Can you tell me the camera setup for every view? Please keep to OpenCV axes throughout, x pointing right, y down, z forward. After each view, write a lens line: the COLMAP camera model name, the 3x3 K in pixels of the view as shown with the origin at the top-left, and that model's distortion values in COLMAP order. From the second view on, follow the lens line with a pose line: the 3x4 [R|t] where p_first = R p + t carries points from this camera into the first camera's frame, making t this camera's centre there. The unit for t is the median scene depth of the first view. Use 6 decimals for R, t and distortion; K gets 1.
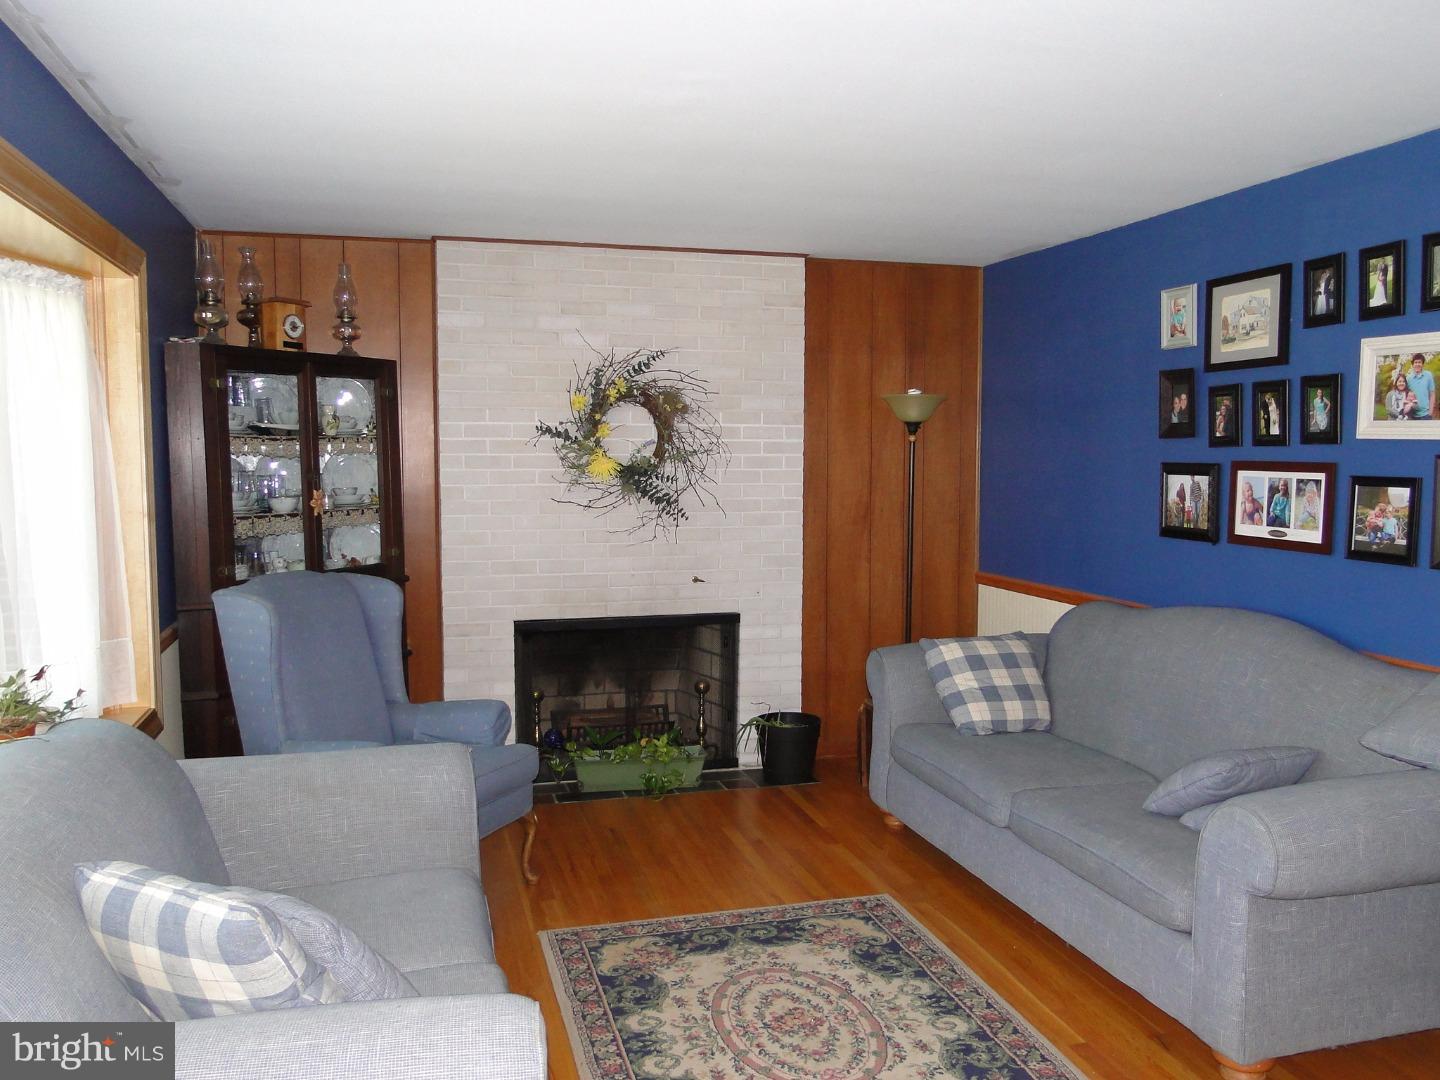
lens RADIAL K [[1191.6, 0, 722.2], [0, 1191.6, 543.3], [0, 0, 1]] dist [0.003786, -0.012665]
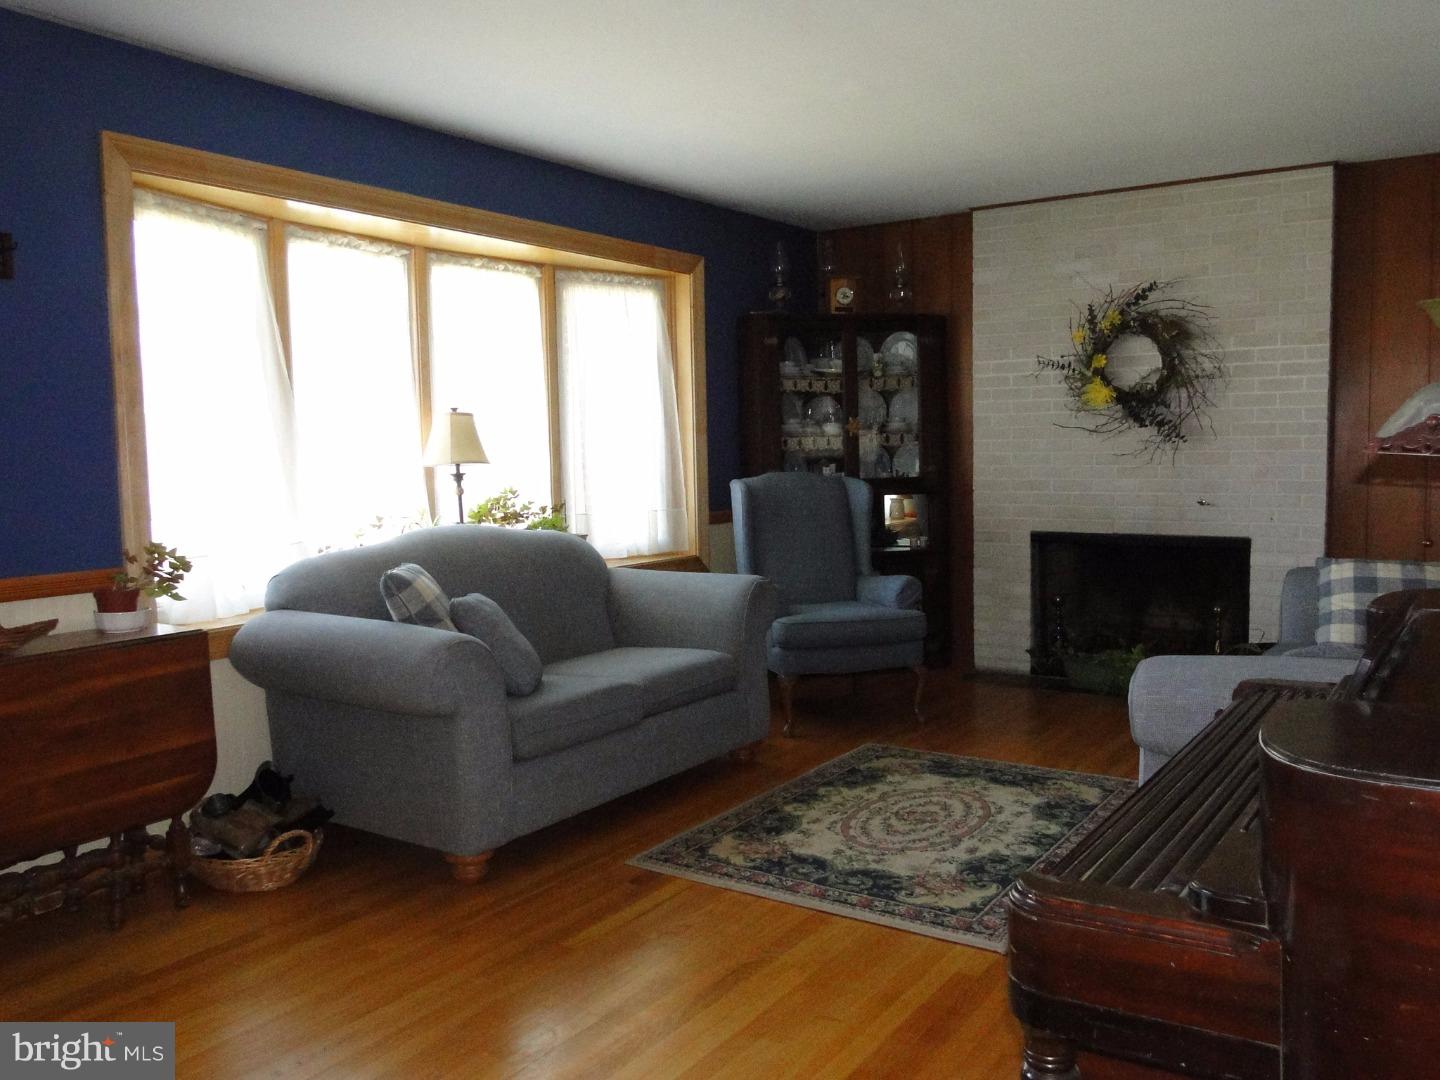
lens RADIAL K [[1191.6, 0, 722.4], [0, 1191.6, 537.1], [0, 0, 1]] dist [0.003786, -0.012665]
pose [[0.648765, 0.048357, -0.759451, 0.590071], [-0.042621, 0.998721, 0.027183, 0.060090], [0.759795, 0.014734, 0.649996, 0.026452]]
